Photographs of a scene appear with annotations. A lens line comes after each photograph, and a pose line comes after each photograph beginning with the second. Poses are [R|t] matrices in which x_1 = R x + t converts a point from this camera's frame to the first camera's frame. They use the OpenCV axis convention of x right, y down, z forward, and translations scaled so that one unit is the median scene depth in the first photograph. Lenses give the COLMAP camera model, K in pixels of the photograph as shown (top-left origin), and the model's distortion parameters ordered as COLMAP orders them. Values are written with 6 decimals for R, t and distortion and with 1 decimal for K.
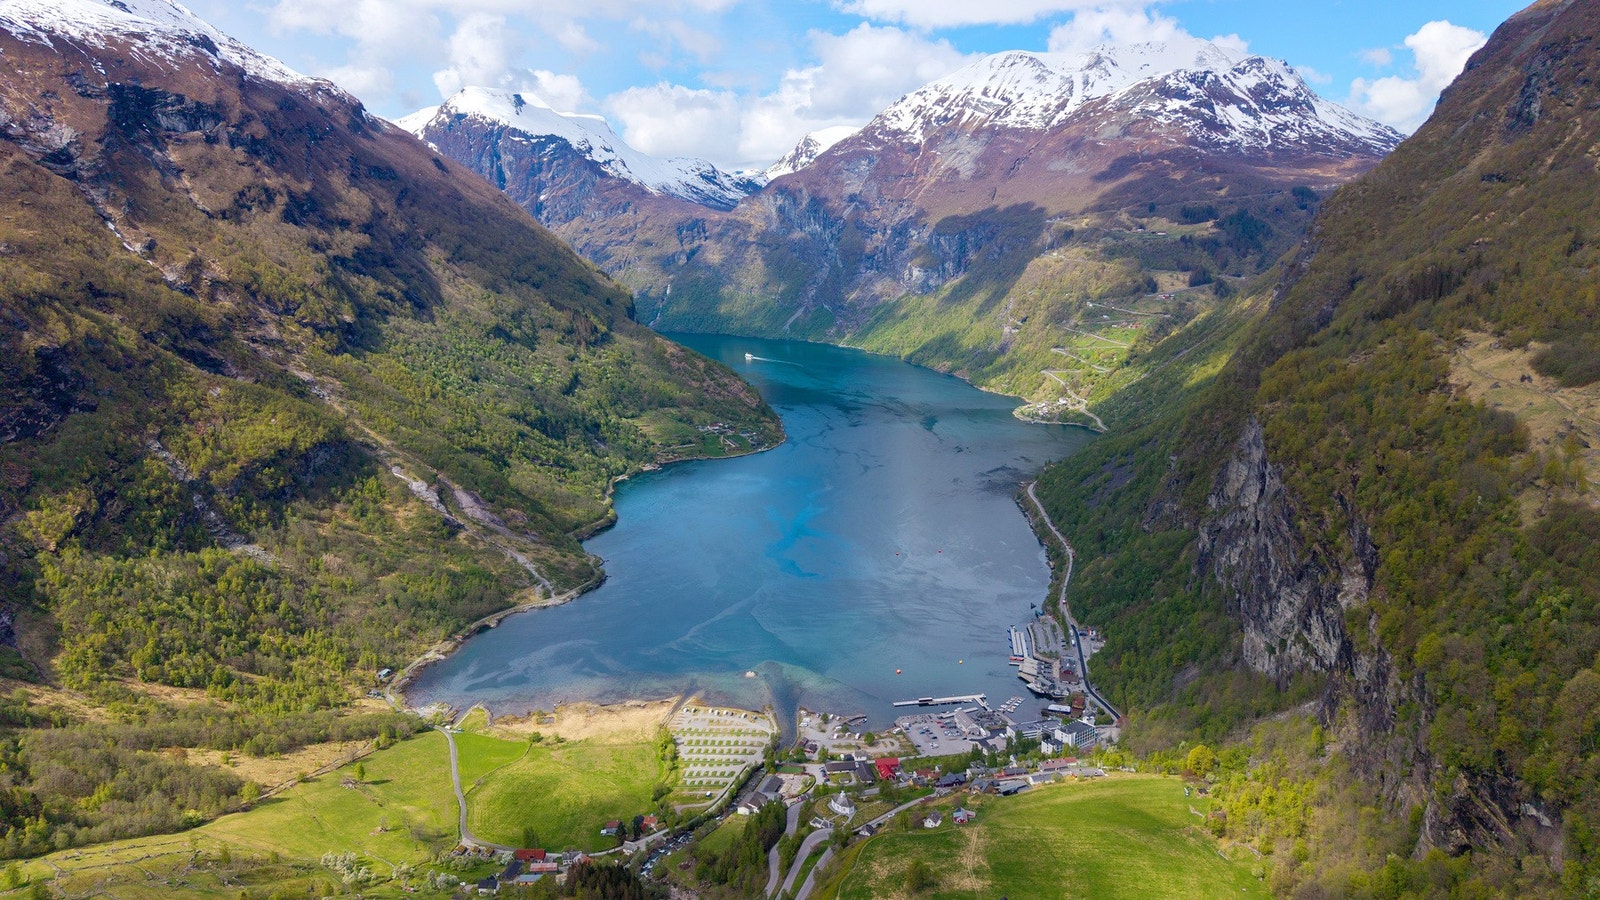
lens RADIAL K [[1074.2, 0, 801.3], [0, 1074.2, 449.3], [0, 0, 1]] dist [0.061138, -0.049776]
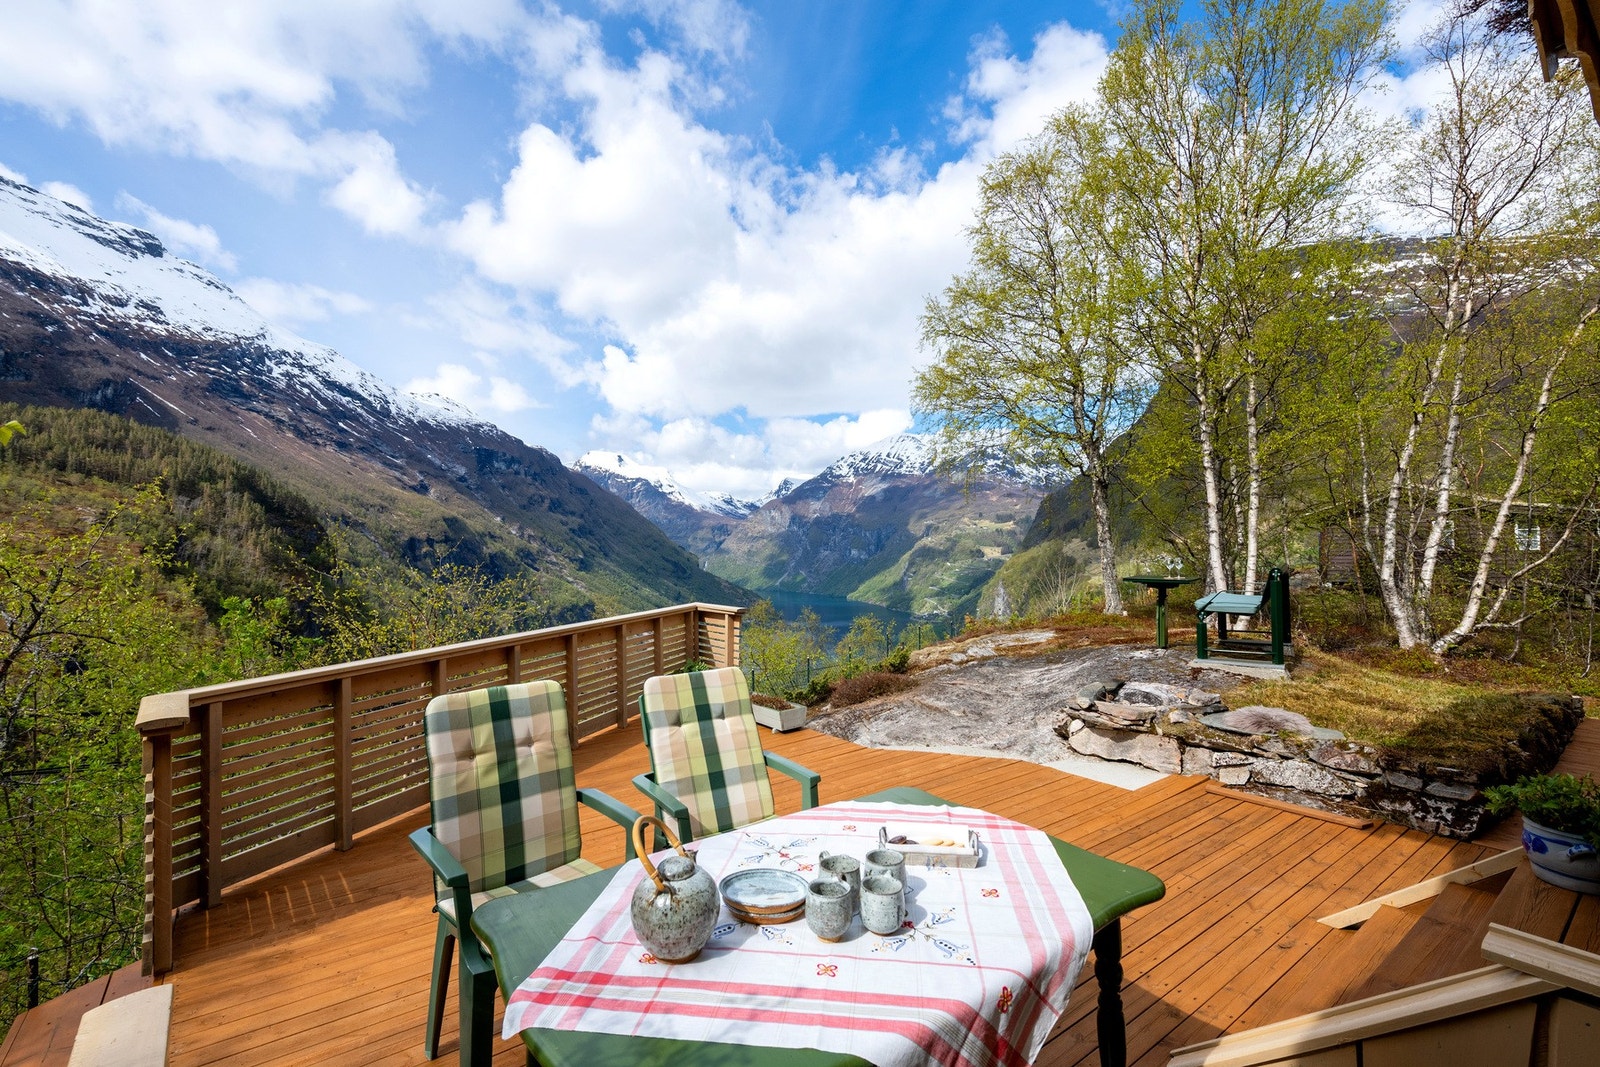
lens RADIAL K [[830.5, 0, 795.3], [0, 830.5, 534.3], [0, 0, 1]] dist [0.004182, -0.001335]
pose [[0.998868, 0.000303, 0.047562, -0.050036], [0.010540, 0.973707, -0.227558, 0.111380], [-0.046380, 0.227802, 0.972602, -0.305870]]
